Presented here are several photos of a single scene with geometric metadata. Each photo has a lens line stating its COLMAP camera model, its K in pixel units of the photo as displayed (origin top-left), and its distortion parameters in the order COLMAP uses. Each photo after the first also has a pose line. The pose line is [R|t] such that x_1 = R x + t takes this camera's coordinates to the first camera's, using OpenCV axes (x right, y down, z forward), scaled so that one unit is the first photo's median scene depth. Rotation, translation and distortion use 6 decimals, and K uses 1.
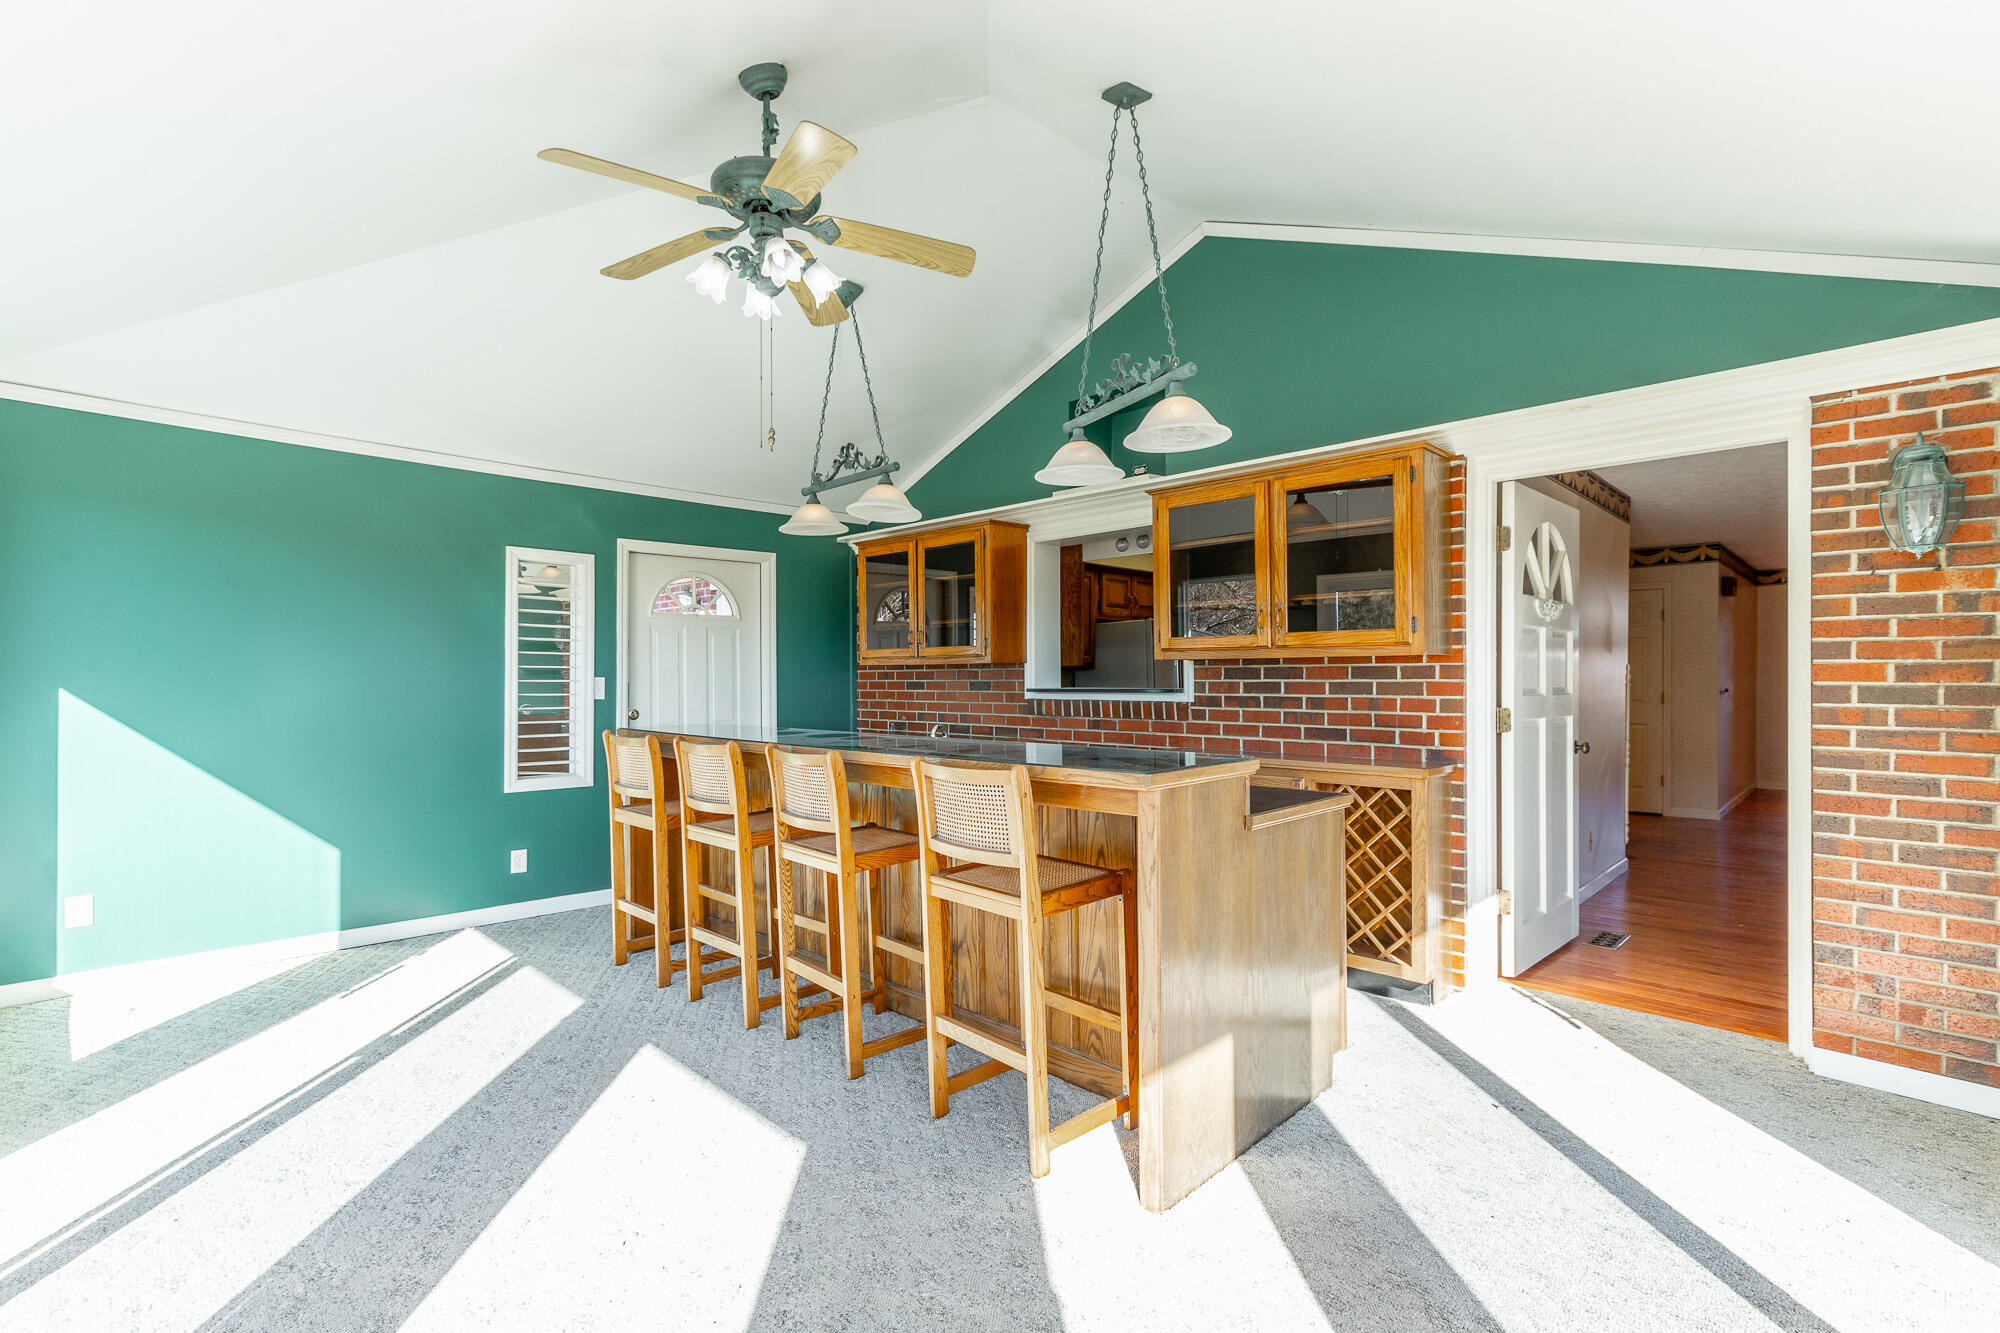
lens RADIAL K [[900.6, 0, 1004.1], [0, 900.6, 671.9], [0, 0, 1]] dist [0.005787, -0.001844]
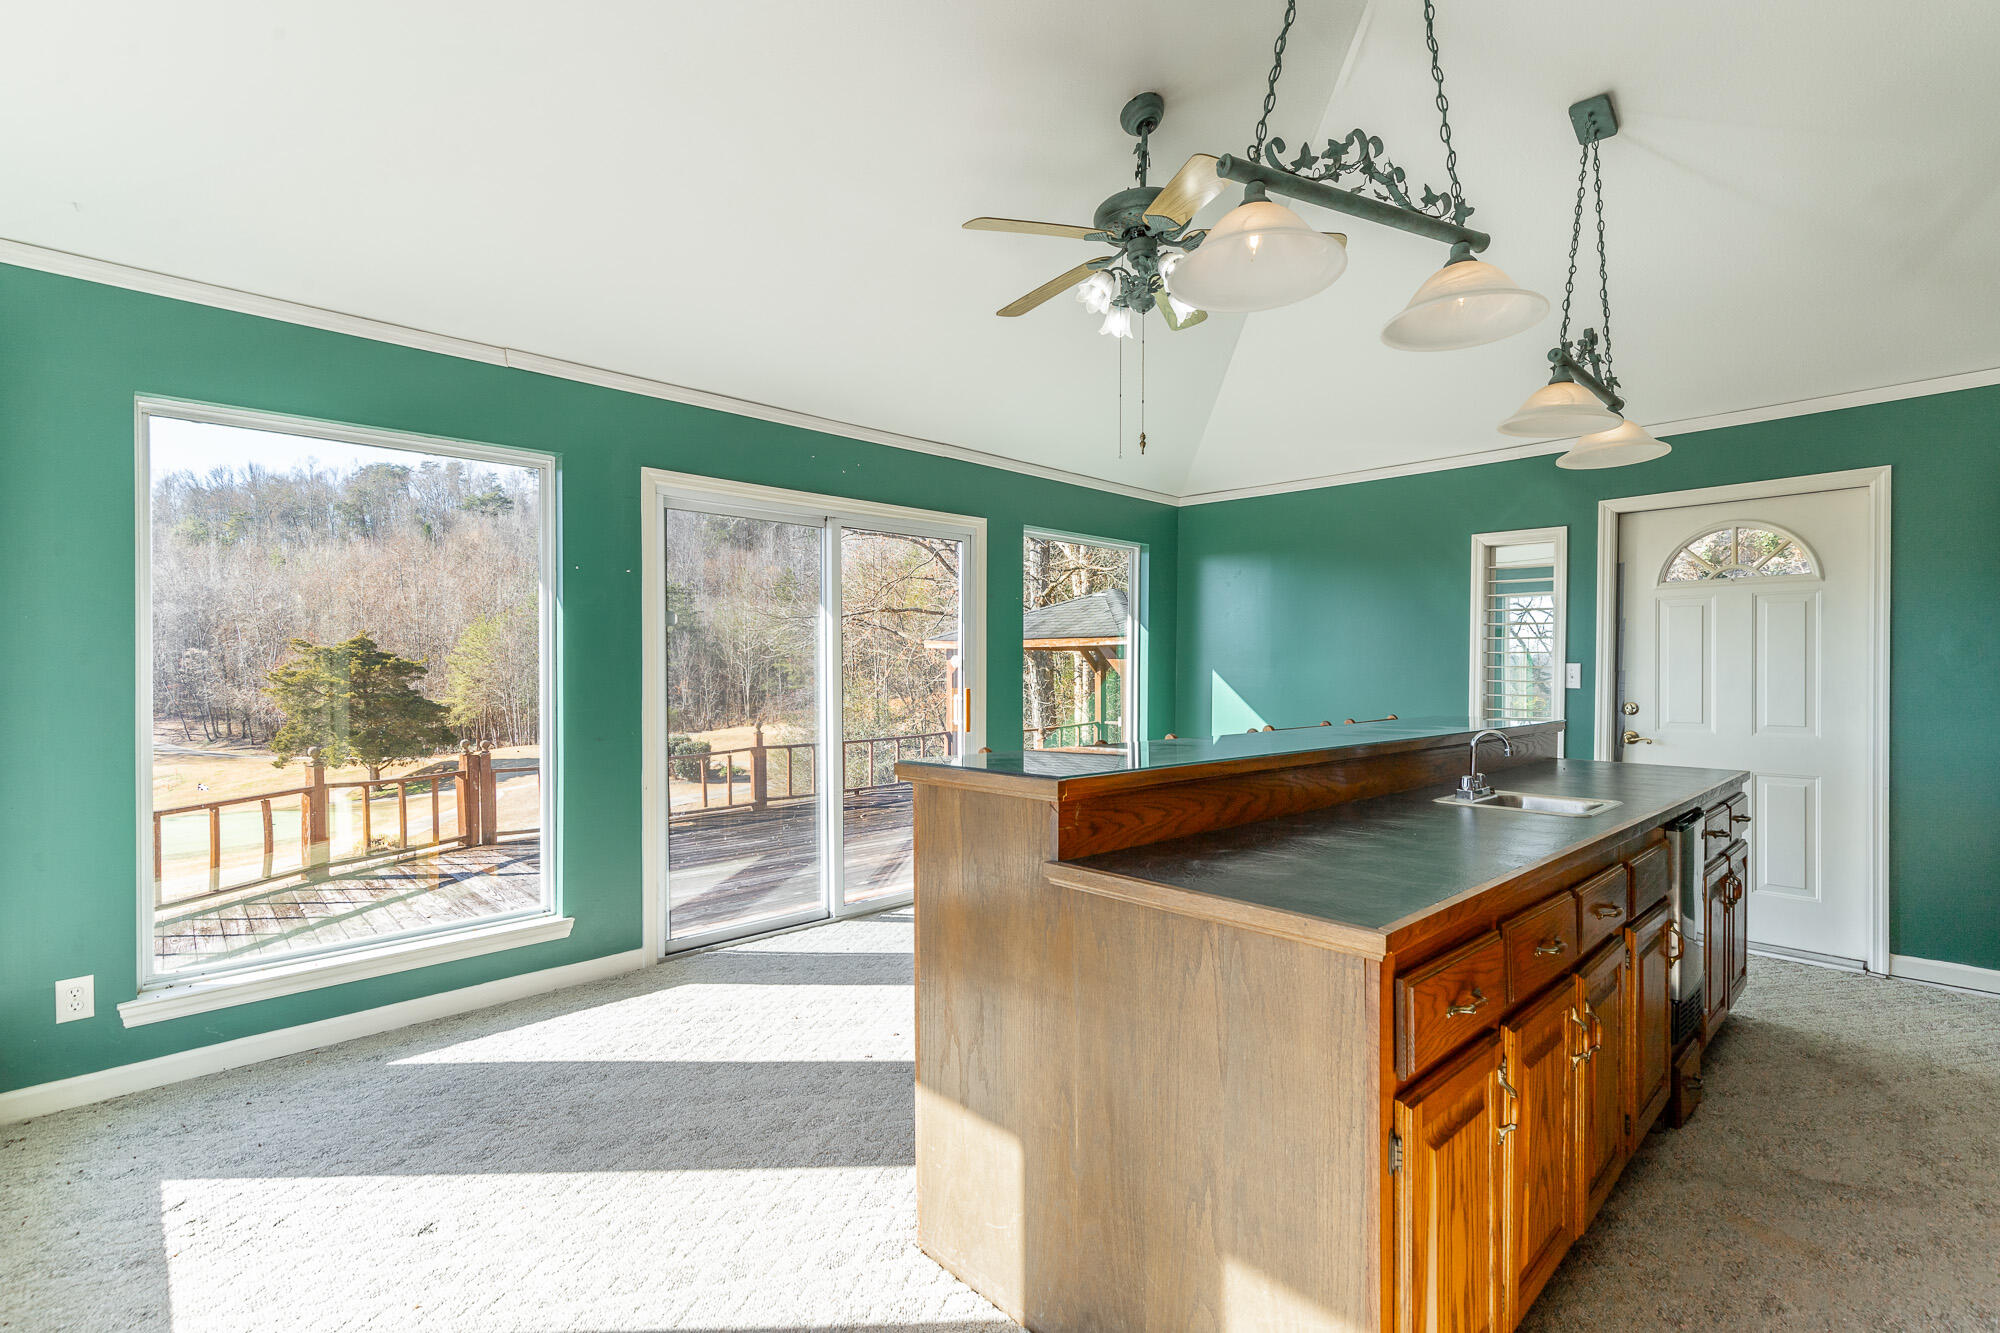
lens RADIAL K [[900.6, 0, 995.9], [0, 900.6, 668.6], [0, 0, 1]] dist [0.005787, -0.001844]
pose [[-0.031641, 0.008220, -0.999465, 0.594255], [0.003662, 0.999960, 0.008109, 0.002766], [0.999493, -0.003403, -0.031670, 0.605706]]
